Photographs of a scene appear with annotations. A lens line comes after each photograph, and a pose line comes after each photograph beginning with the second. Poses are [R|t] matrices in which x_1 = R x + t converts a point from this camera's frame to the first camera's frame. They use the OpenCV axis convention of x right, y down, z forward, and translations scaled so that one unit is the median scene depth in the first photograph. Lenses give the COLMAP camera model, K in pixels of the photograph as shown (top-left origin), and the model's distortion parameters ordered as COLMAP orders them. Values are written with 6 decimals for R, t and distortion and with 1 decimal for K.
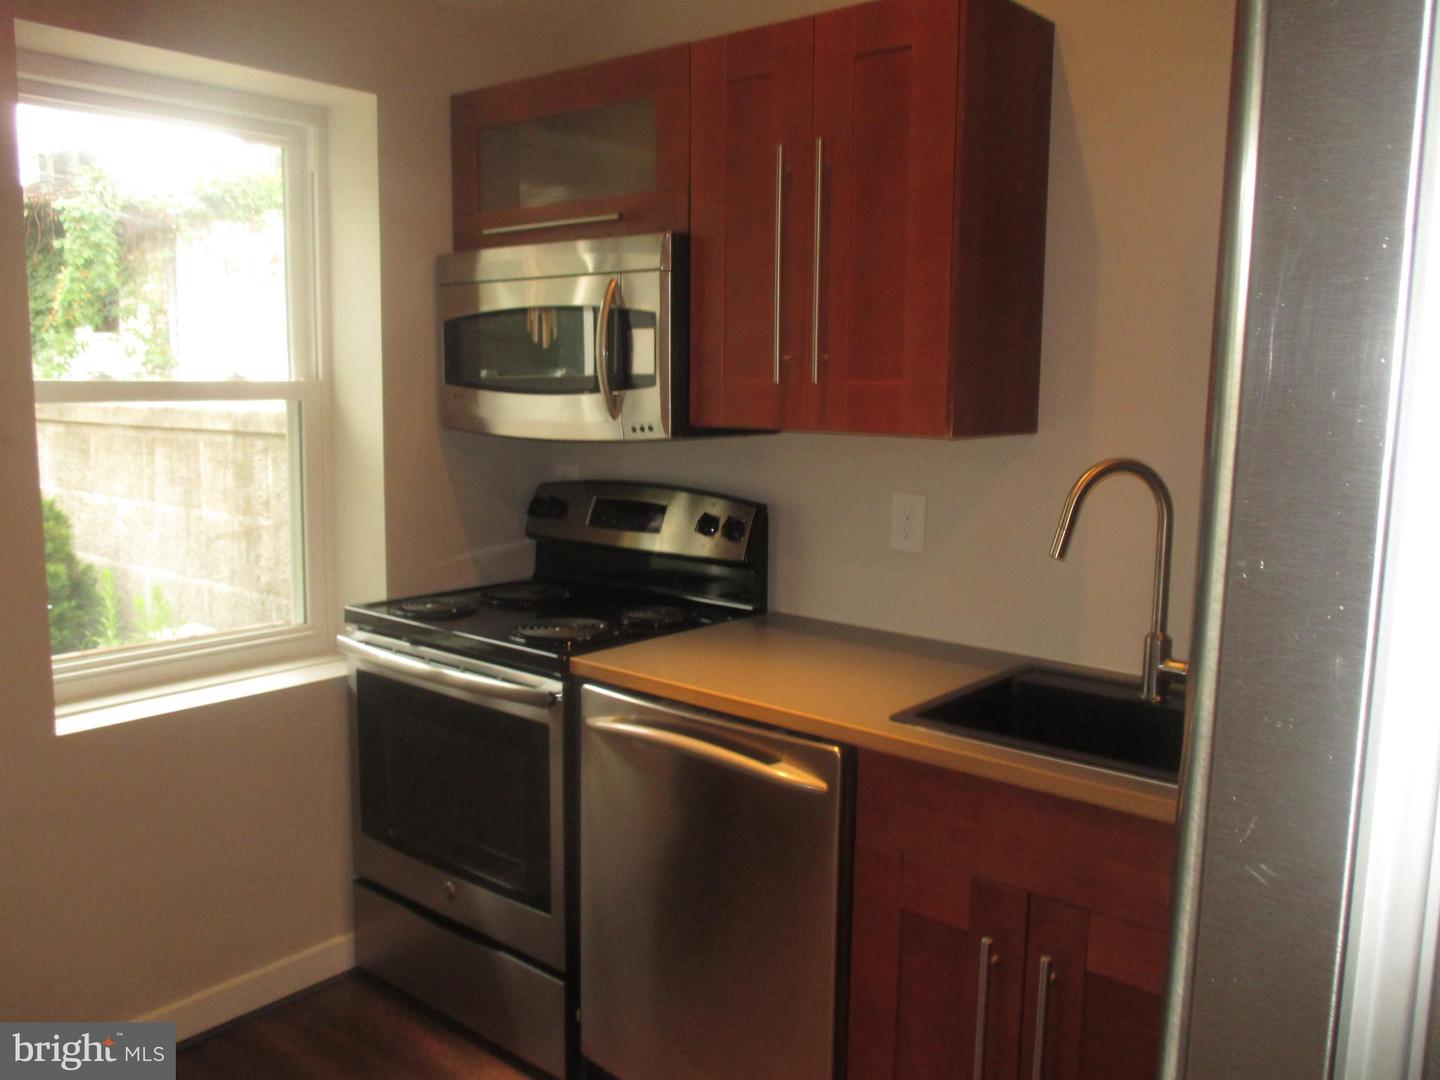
lens RADIAL K [[1194.5, 0, 720.0], [0, 1194.5, 540.0], [0, 0, 1]] dist [-0.031684, -0.001887]
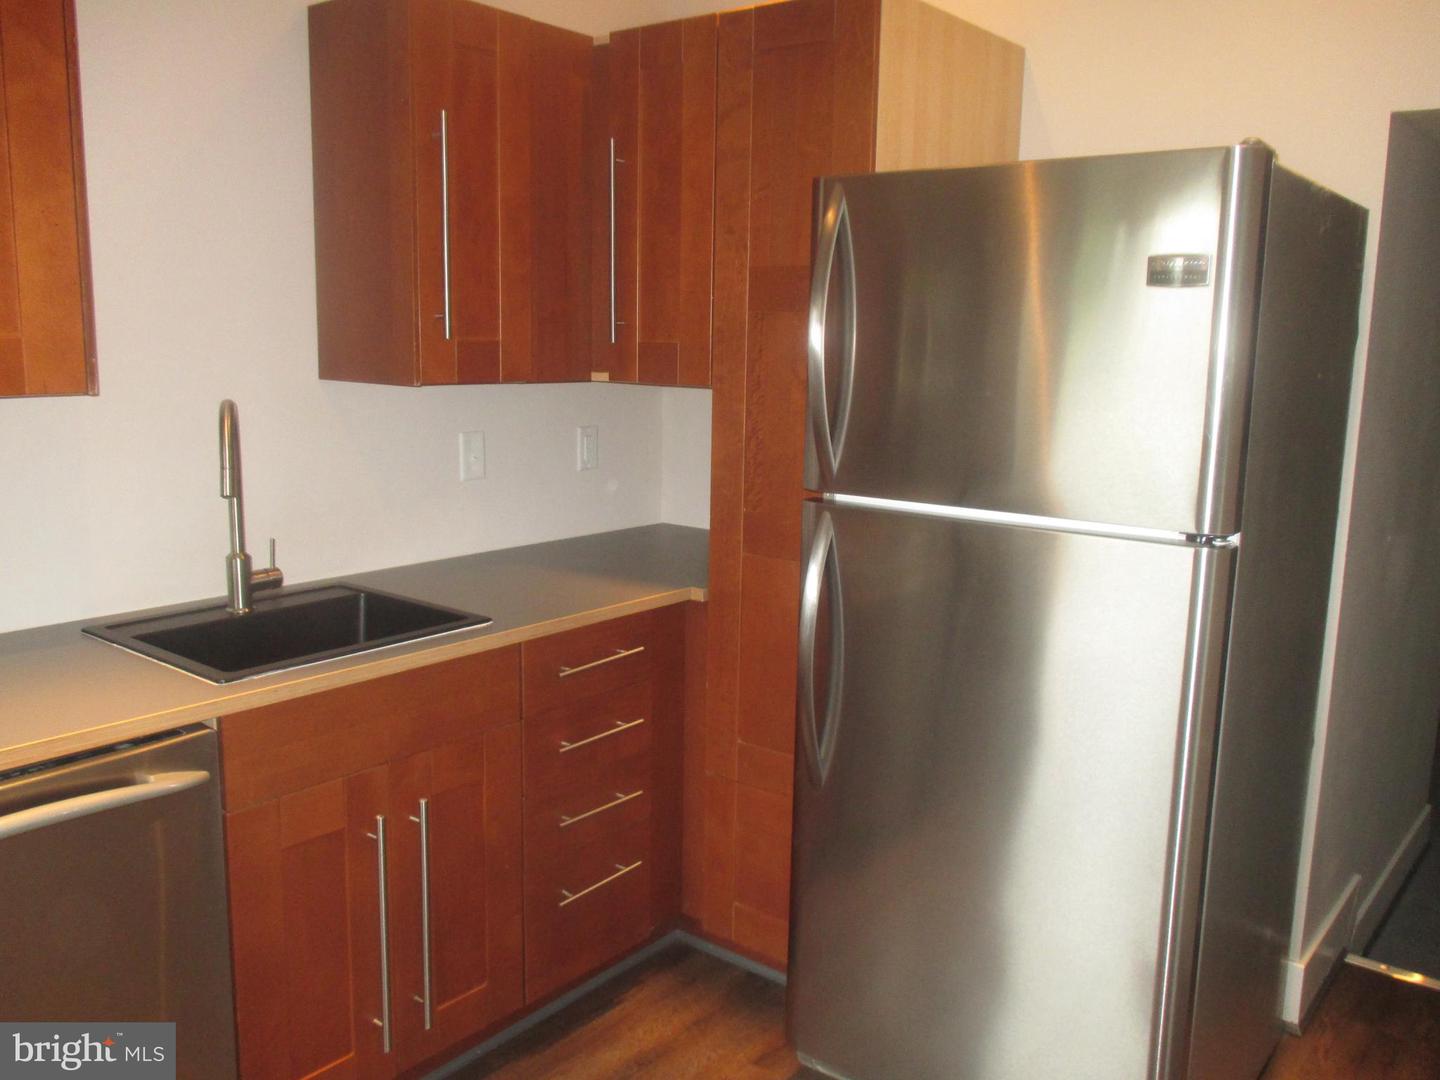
lens RADIAL K [[1194.5, 0, 720.0], [0, 1194.5, 540.0], [0, 0, 1]] dist [-0.031684, -0.001887]
pose [[-0.032229, -0.184466, 0.982310, -0.818976], [0.124368, 0.974442, 0.187069, -0.097166], [-0.991713, 0.128197, -0.008463, 0.590923]]
